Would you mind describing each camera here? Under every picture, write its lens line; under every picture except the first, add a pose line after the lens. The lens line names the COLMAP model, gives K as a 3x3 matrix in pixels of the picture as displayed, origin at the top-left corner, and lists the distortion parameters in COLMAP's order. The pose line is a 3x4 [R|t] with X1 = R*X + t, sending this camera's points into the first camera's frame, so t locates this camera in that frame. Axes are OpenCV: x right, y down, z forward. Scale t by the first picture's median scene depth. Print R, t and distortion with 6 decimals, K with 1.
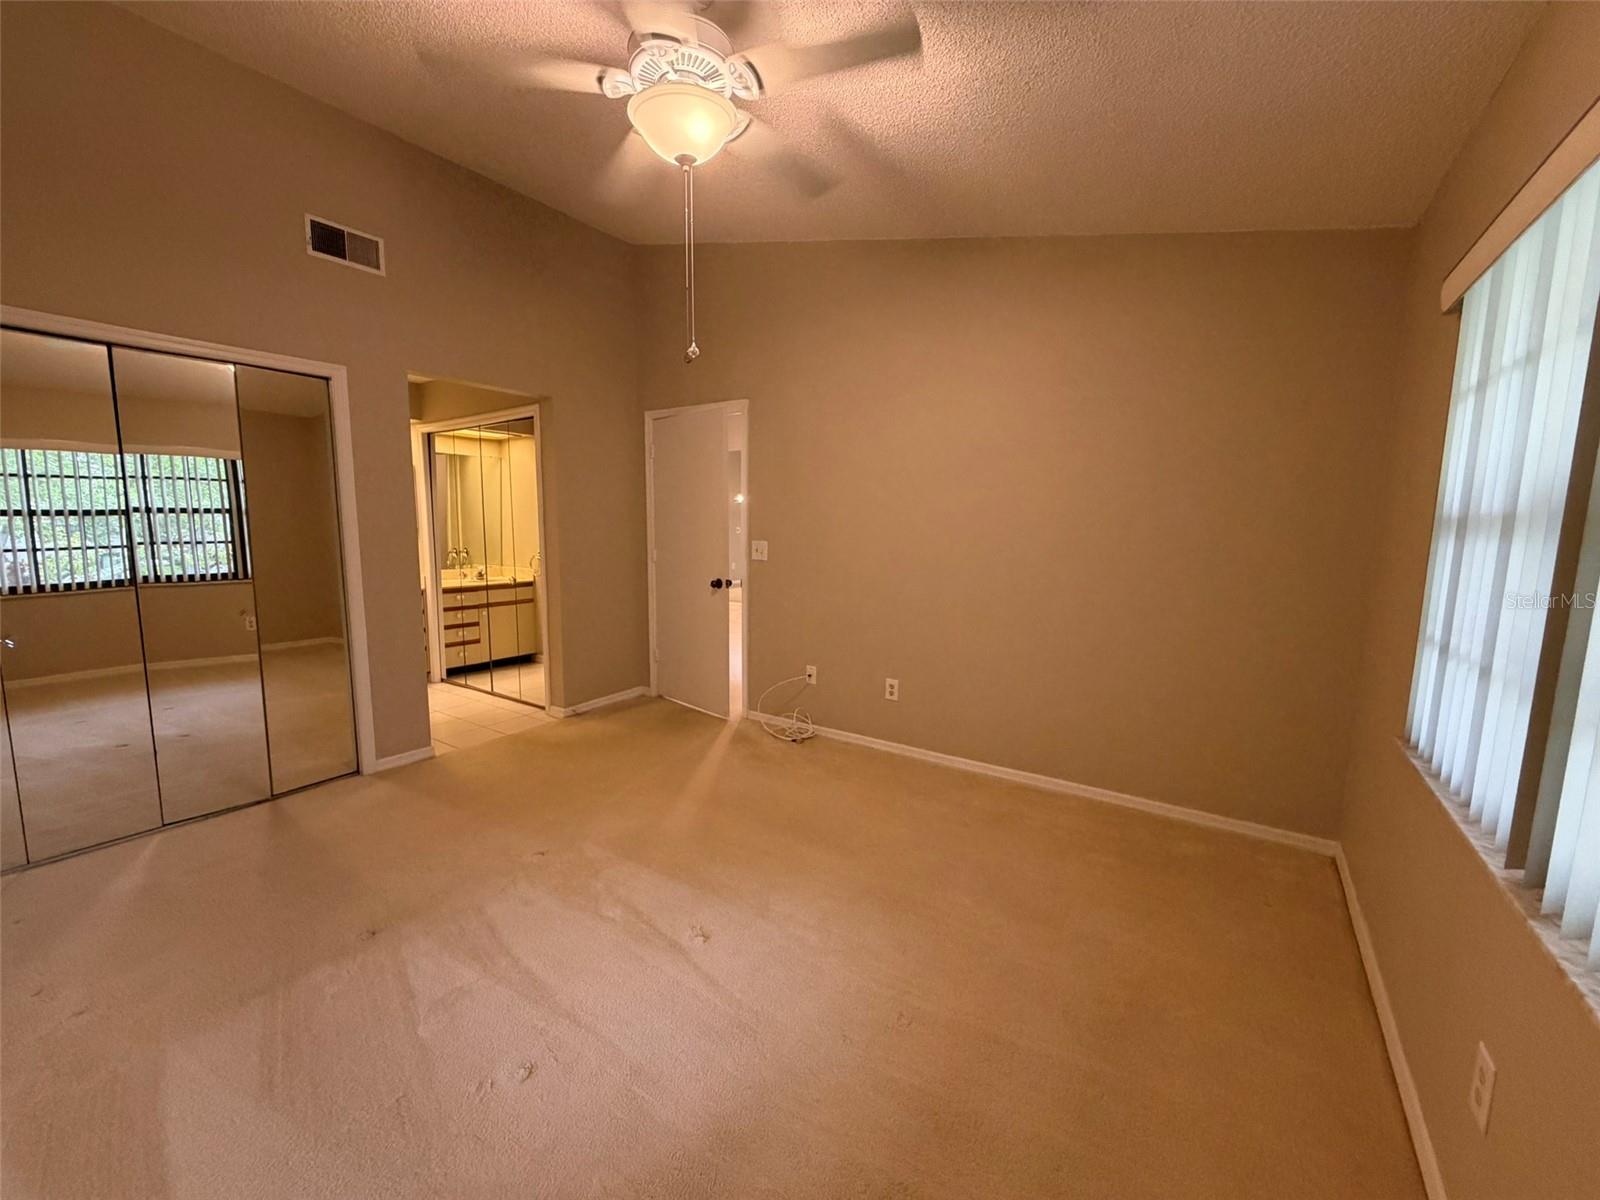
lens RADIAL K [[641.7, 0, 800.0], [0, 641.7, 600.0], [0, 0, 1]] dist [0.000958, 0.000301]
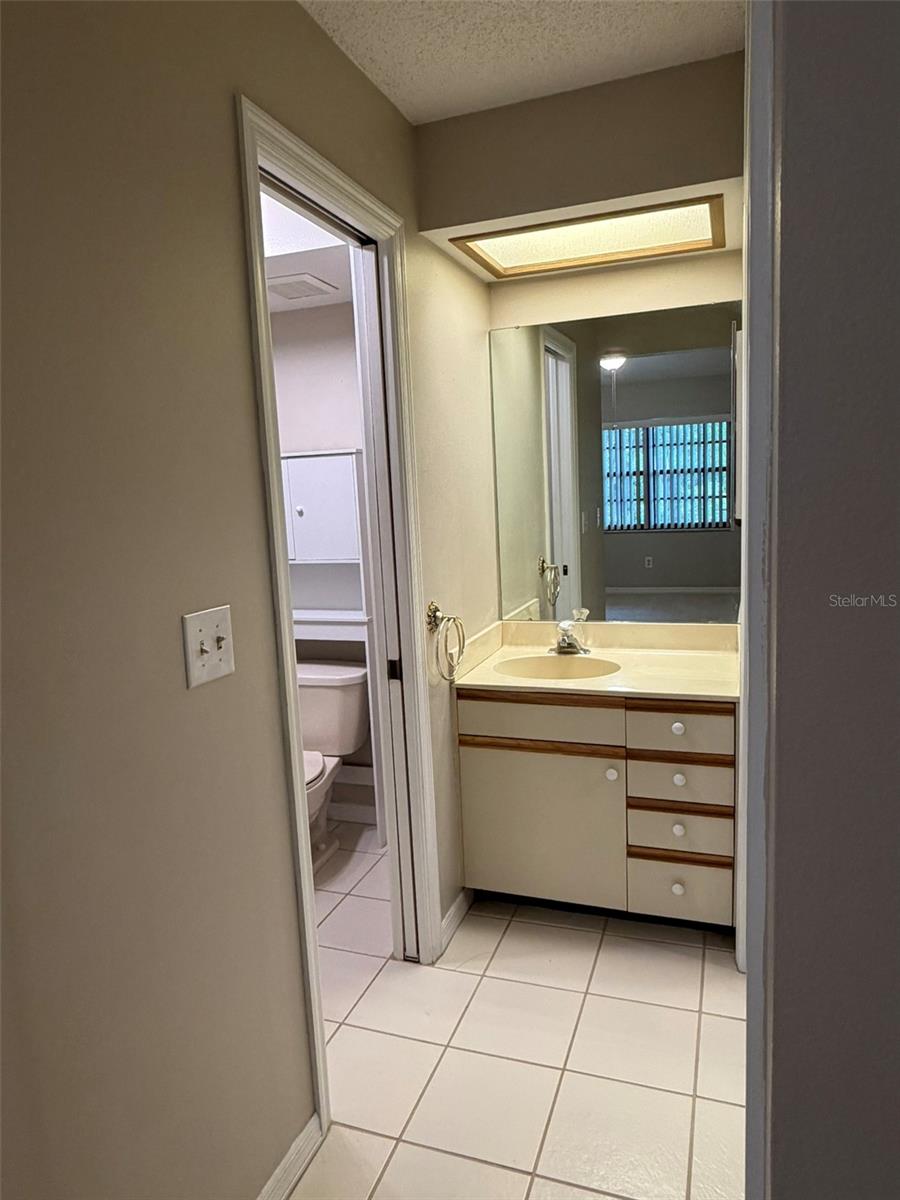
lens RADIAL K [[783.1, 0, 450.0], [0, 783.1, 600.0], [0, 0, 1]] dist [0.001012, 0.000238]
pose [[0.247257, 0.120838, -0.961386, -0.110690], [-0.073879, 0.991656, 0.105642, -0.140264], [0.966129, 0.044906, 0.254121, 0.988359]]
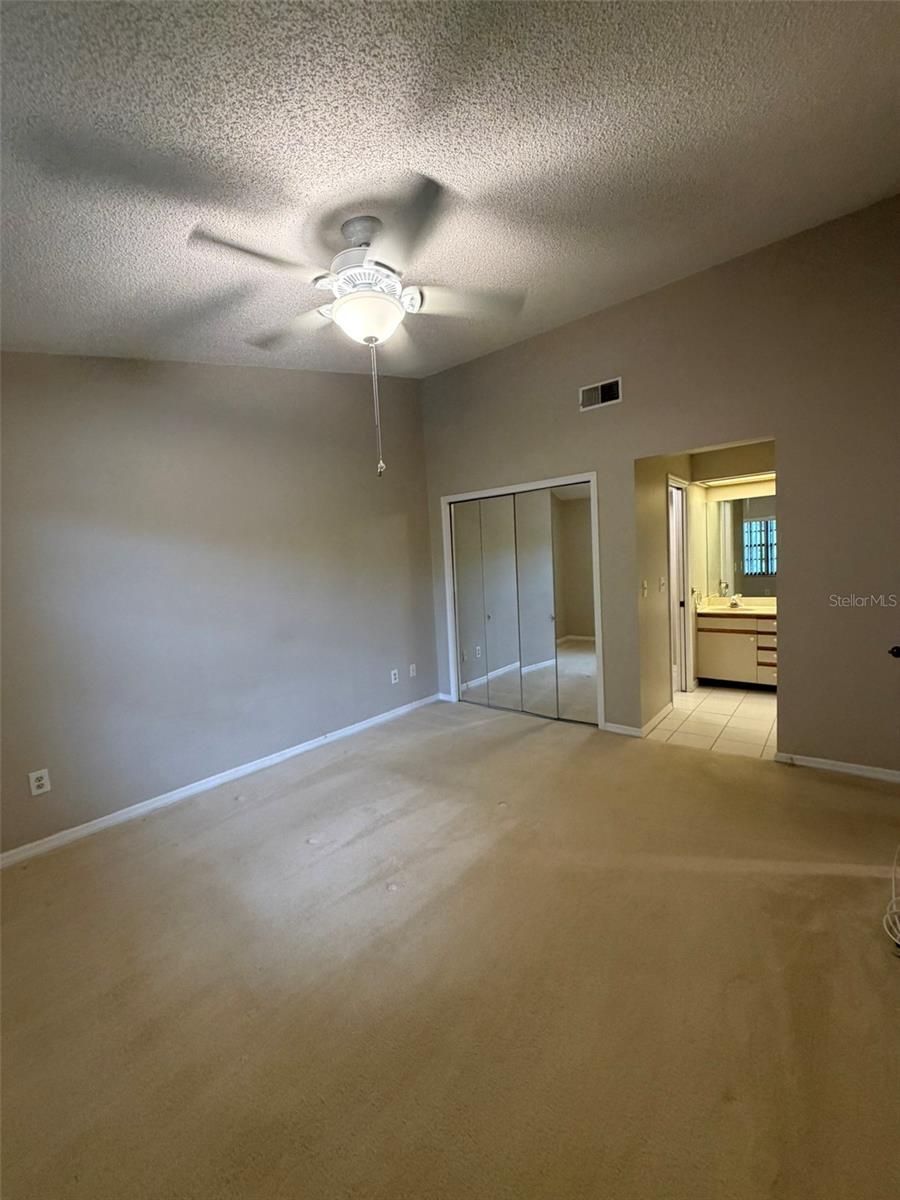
lens RADIAL K [[481.3, 0, 450.0], [0, 481.3, 600.0], [0, 0, 1]] dist [0.000958, 0.000301]
pose [[-0.087750, 0.073252, -0.993446, 0.477686], [-0.069570, 0.994407, 0.079468, -0.103538], [0.993710, 0.076088, -0.082163, 0.679730]]
